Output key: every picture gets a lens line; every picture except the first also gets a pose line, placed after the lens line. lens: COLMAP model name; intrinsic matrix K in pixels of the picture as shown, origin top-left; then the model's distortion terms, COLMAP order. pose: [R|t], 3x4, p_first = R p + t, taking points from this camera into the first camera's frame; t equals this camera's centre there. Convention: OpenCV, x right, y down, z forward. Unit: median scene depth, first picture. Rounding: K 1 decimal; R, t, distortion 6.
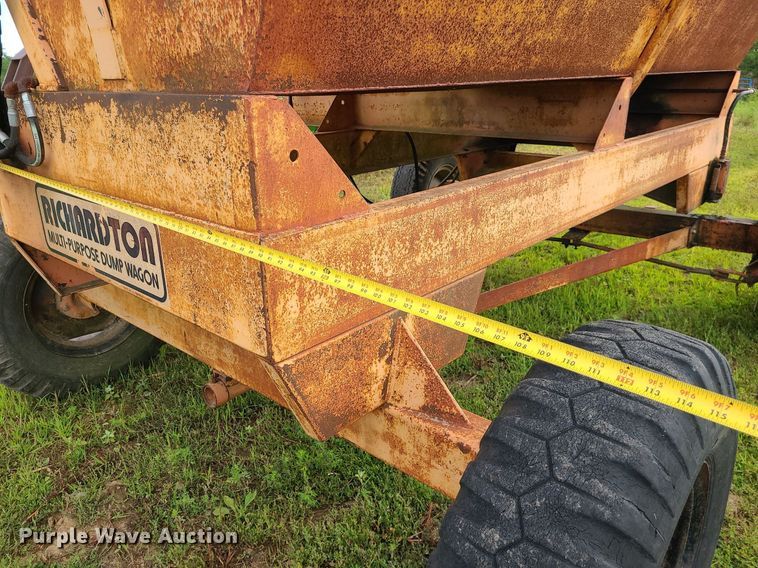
lens RADIAL K [[556.0, 0, 369.3], [0, 556.0, 274.1], [0, 0, 1]] dist [0.030613, -0.007630]
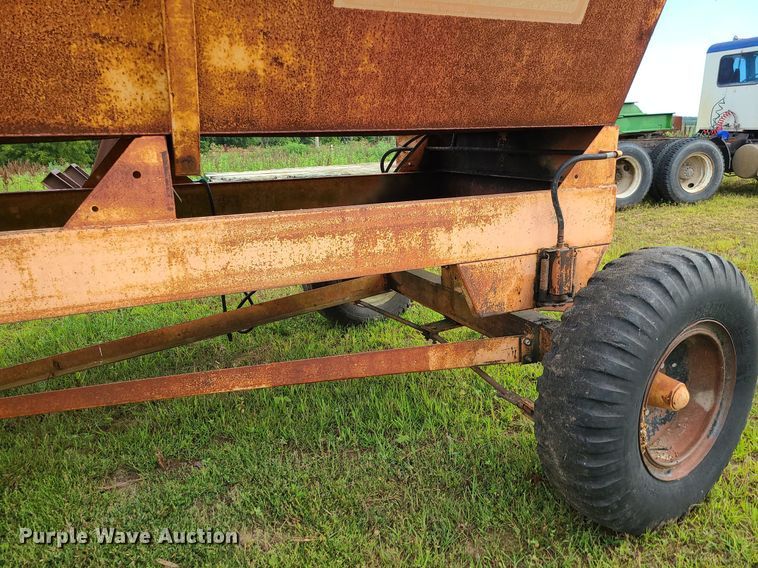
lens RADIAL K [[545.3, 0, 378.4], [0, 545.3, 283.6], [0, 0, 1]] dist [0.037072, -0.008322]
pose [[0.925640, 0.099725, -0.365029, 1.555937], [-0.123939, 0.991338, -0.043454, -0.233311], [0.357534, 0.085464, 0.929981, 0.639757]]
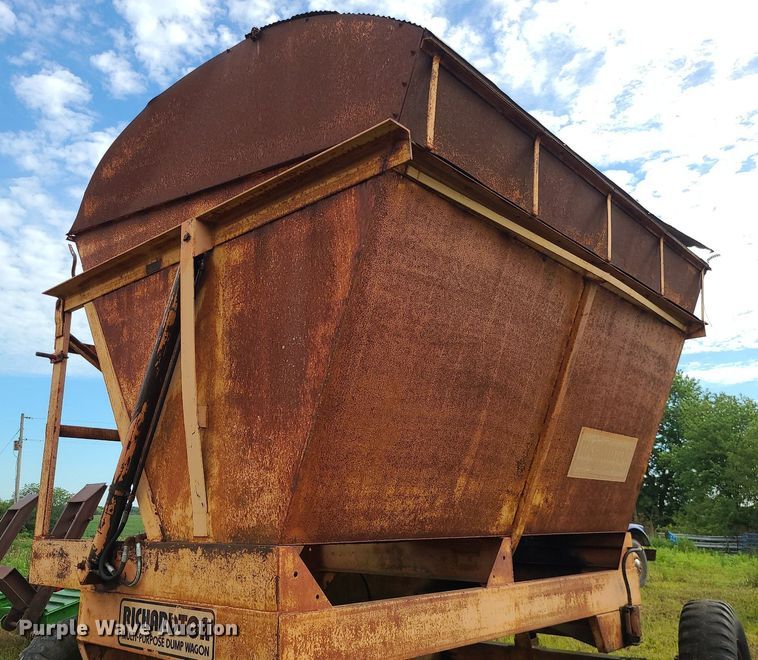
lens RADIAL K [[656.8, 0, 295.6], [0, 656.8, 350.8], [0, 0, 1]] dist [0.022336, -0.019967]
pose [[0.998634, 0.000025, -0.052252, -0.003943], [-0.029288, 0.828409, -0.559357, 0.344316], [0.043272, 0.560123, 0.827278, -1.100351]]
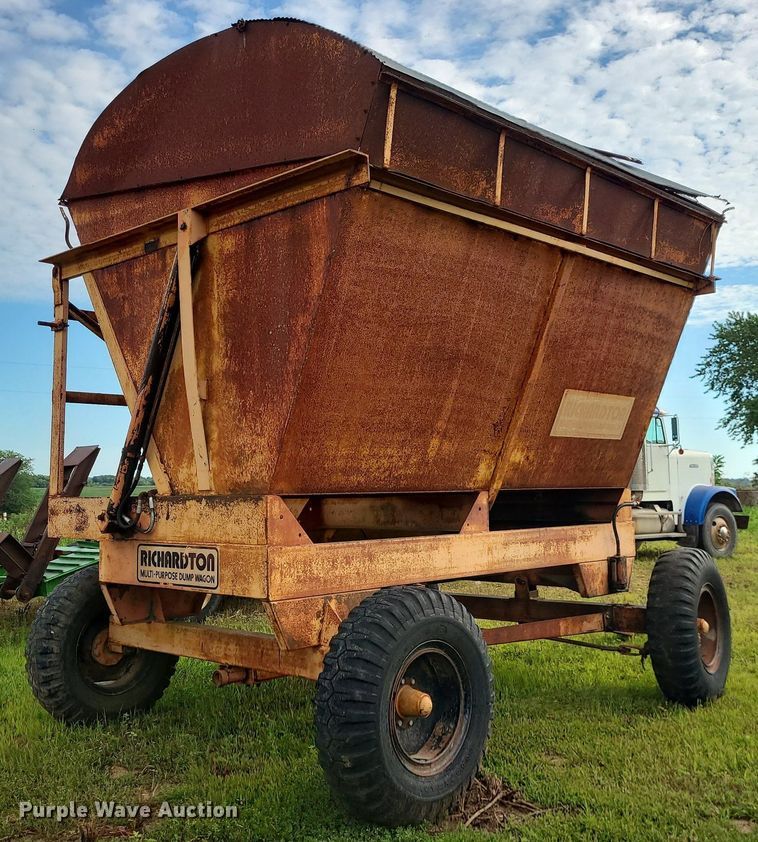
lens RADIAL K [[893.7, 0, 327.0], [0, 893.7, 409.5], [0, 0, 1]] dist [0.011715, 0.017904]
pose [[0.998584, -0.001241, -0.053188, 0.219031], [-0.021150, 0.908072, -0.418280, 0.780800], [0.048817, 0.418812, 0.906760, -2.179368]]
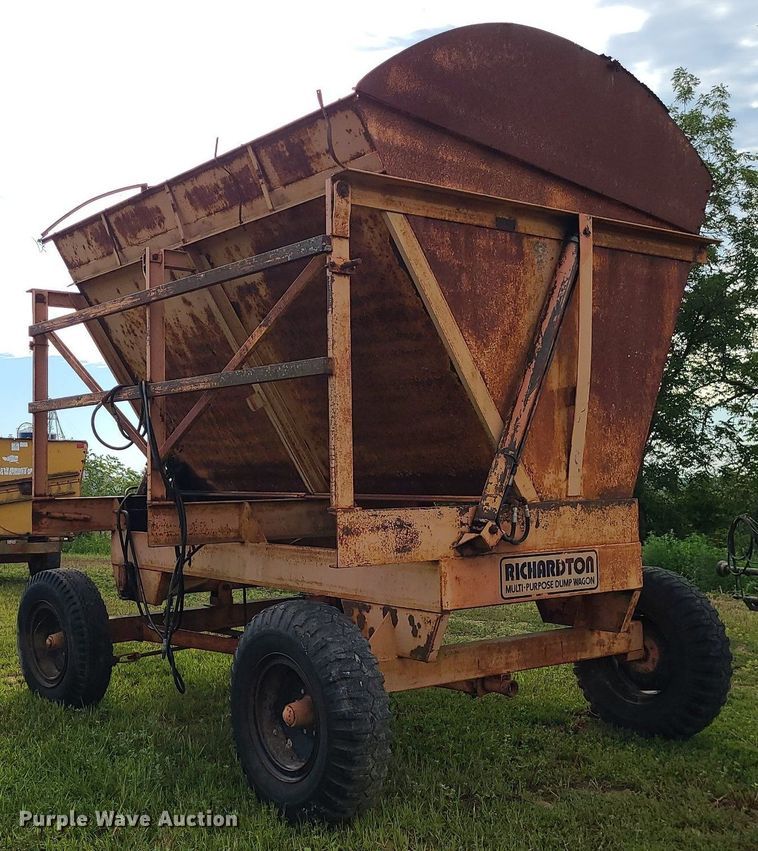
lens RADIAL K [[1246.2, 0, 377.2], [0, 1246.2, 397.0], [0, 0, 1]] dist [0.102185, -0.040990]
pose [[0.152644, 0.064537, 0.986172, -5.115776], [0.338152, 0.934225, -0.113478, -0.367648], [-0.928630, 0.350798, 0.120780, 0.866126]]
